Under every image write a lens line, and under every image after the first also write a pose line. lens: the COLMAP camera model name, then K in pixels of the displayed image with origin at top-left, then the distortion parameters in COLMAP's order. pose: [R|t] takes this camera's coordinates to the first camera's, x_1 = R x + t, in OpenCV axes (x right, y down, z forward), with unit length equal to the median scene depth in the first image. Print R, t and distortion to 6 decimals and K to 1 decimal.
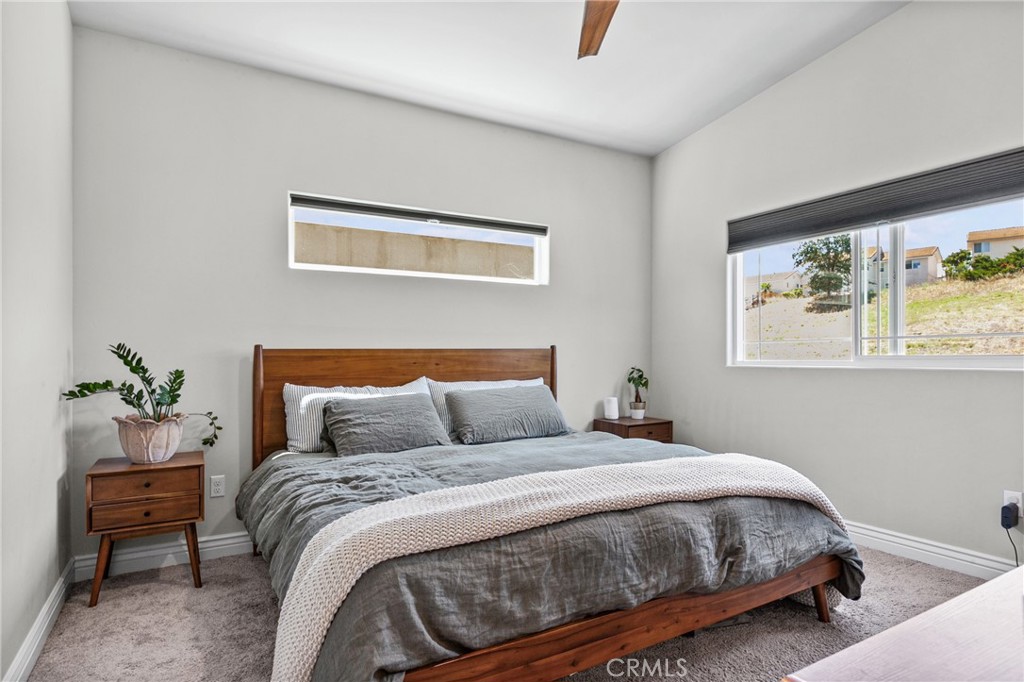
lens RADIAL K [[570.5, 0, 494.9], [0, 570.5, 357.9], [0, 0, 1]] dist [0.007480, 0.003151]
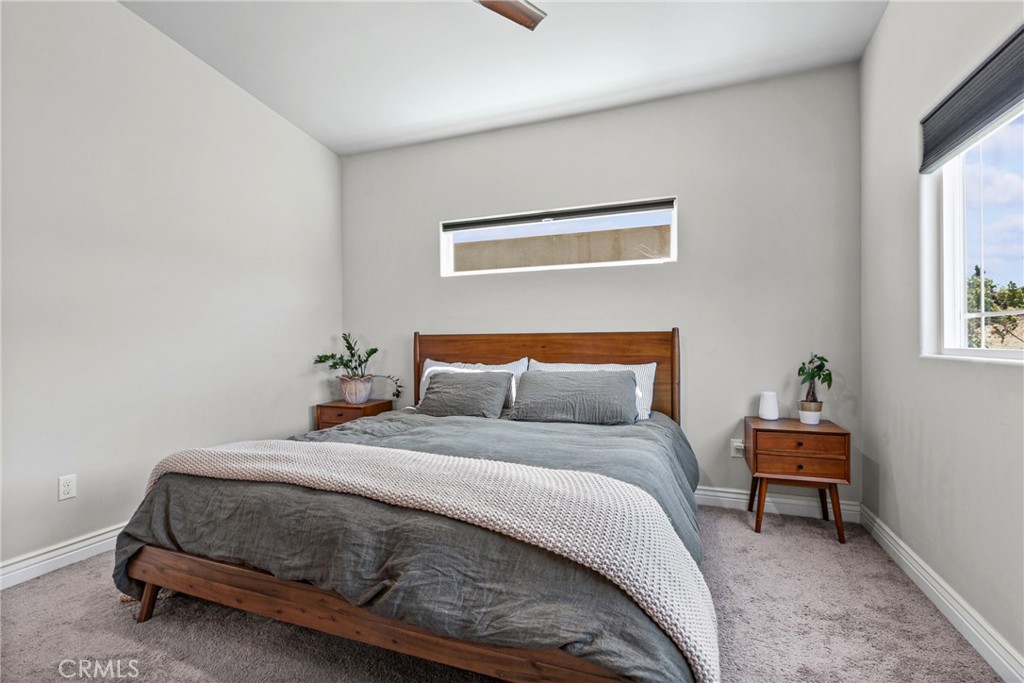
lens RADIAL K [[459.4, 0, 510.1], [0, 459.4, 339.7], [0, 0, 1]] dist [0.001240, -0.000743]
pose [[0.630125, 0.000914, -0.776493, 0.589207], [0.000038, 0.999999, 0.001207, -0.004402], [0.776494, -0.000790, 0.630125, 0.398084]]
